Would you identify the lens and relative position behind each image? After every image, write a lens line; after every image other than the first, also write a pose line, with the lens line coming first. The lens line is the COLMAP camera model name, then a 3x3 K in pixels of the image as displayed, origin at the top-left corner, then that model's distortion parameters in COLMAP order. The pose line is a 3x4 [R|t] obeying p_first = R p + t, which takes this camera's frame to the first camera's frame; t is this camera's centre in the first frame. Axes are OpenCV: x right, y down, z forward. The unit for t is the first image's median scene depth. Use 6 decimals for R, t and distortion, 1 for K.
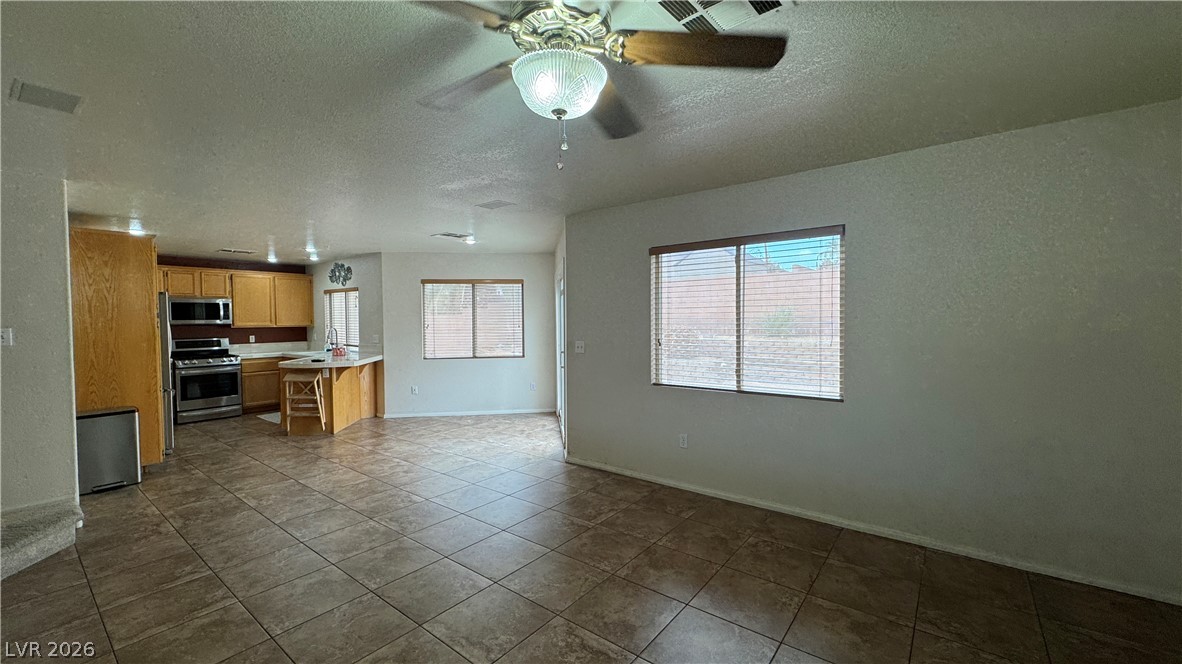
lens RADIAL K [[471.4, 0, 591.0], [0, 471.4, 332.0], [0, 0, 1]] dist [-0.002713, -0.000394]
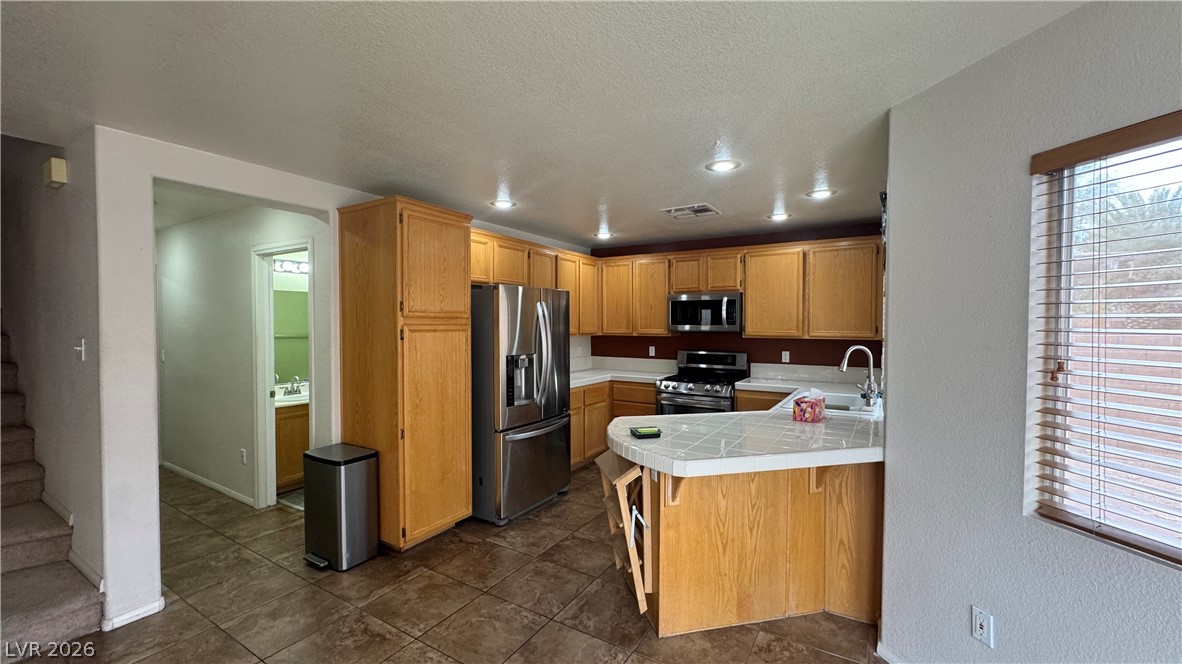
lens RADIAL K [[471.4, 0, 591.0], [0, 471.4, 332.0], [0, 0, 1]] dist [-0.002713, -0.000394]
pose [[0.114565, 0.027542, -0.993034, -0.190700], [-0.027623, 0.999317, 0.024529, -0.034236], [0.993032, 0.024621, 0.115247, 0.916597]]
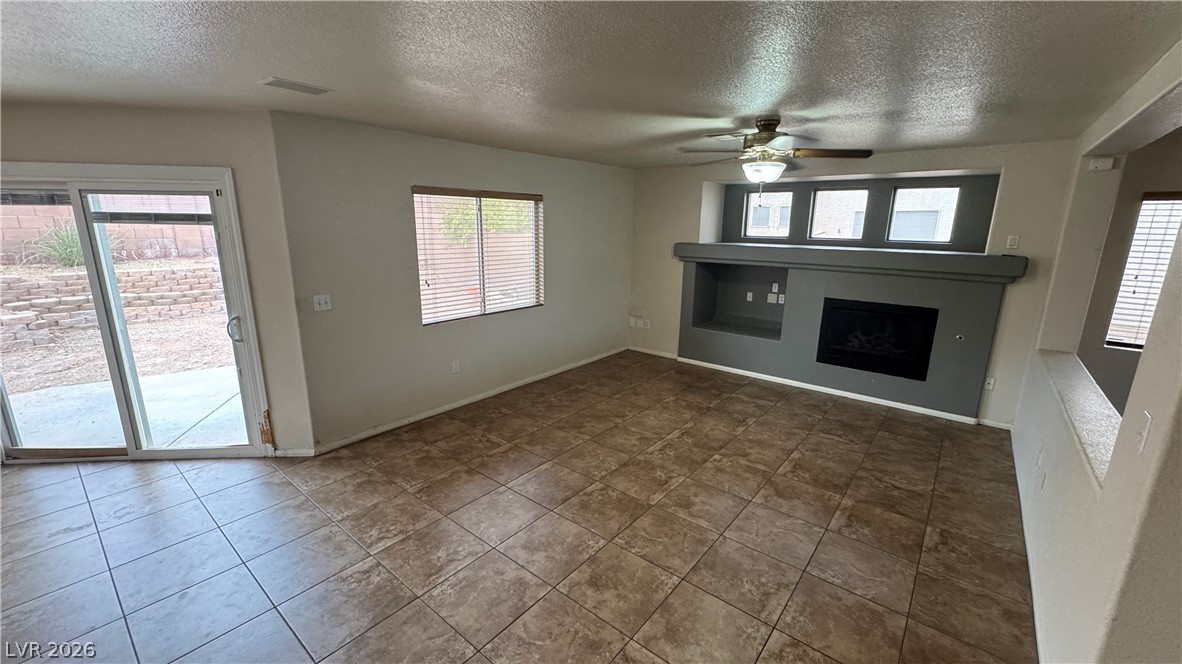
lens RADIAL K [[471.4, 0, 591.0], [0, 471.4, 332.0], [0, 0, 1]] dist [-0.002713, -0.000394]
pose [[0.017133, -0.214253, 0.976628, -0.600375], [0.013661, 0.976730, 0.214036, -0.061756], [-0.999760, 0.009675, 0.019661, 0.432216]]
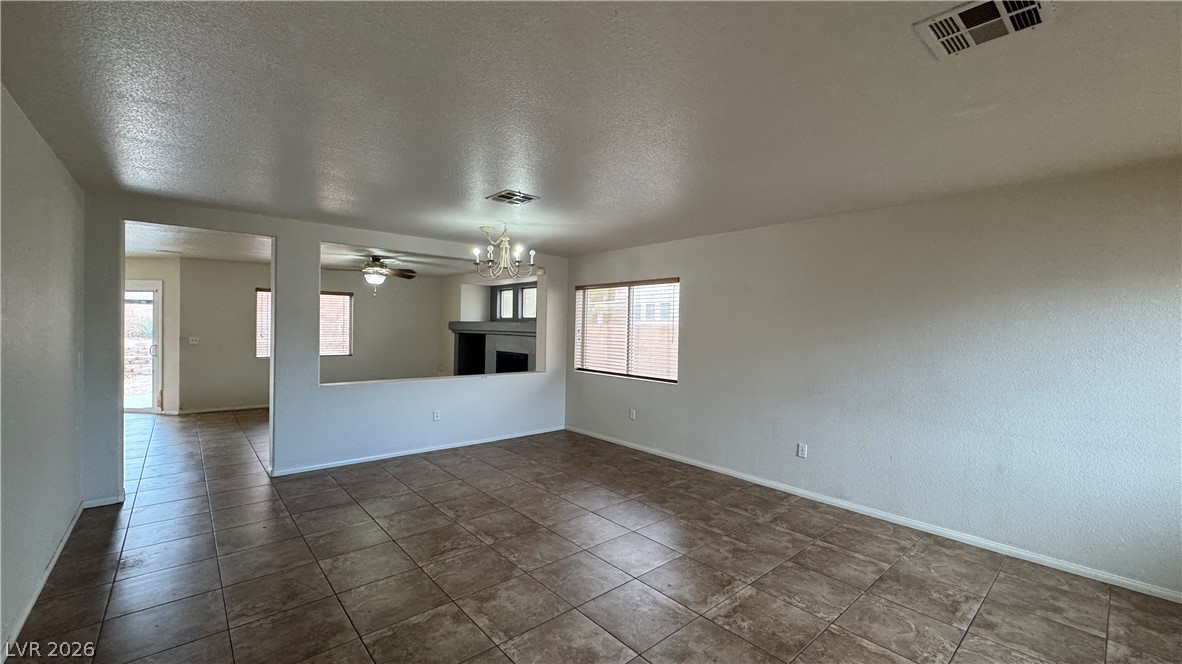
lens RADIAL K [[468.6, 0, 591.0], [0, 468.6, 332.0], [0, 0, 1]] dist [-0.002052, -0.000225]
pose [[0.183317, 0.000457, 0.983054, -1.061768], [0.009055, 0.999957, -0.002154, 0.014630], [-0.983012, 0.009297, 0.183305, -0.499871]]
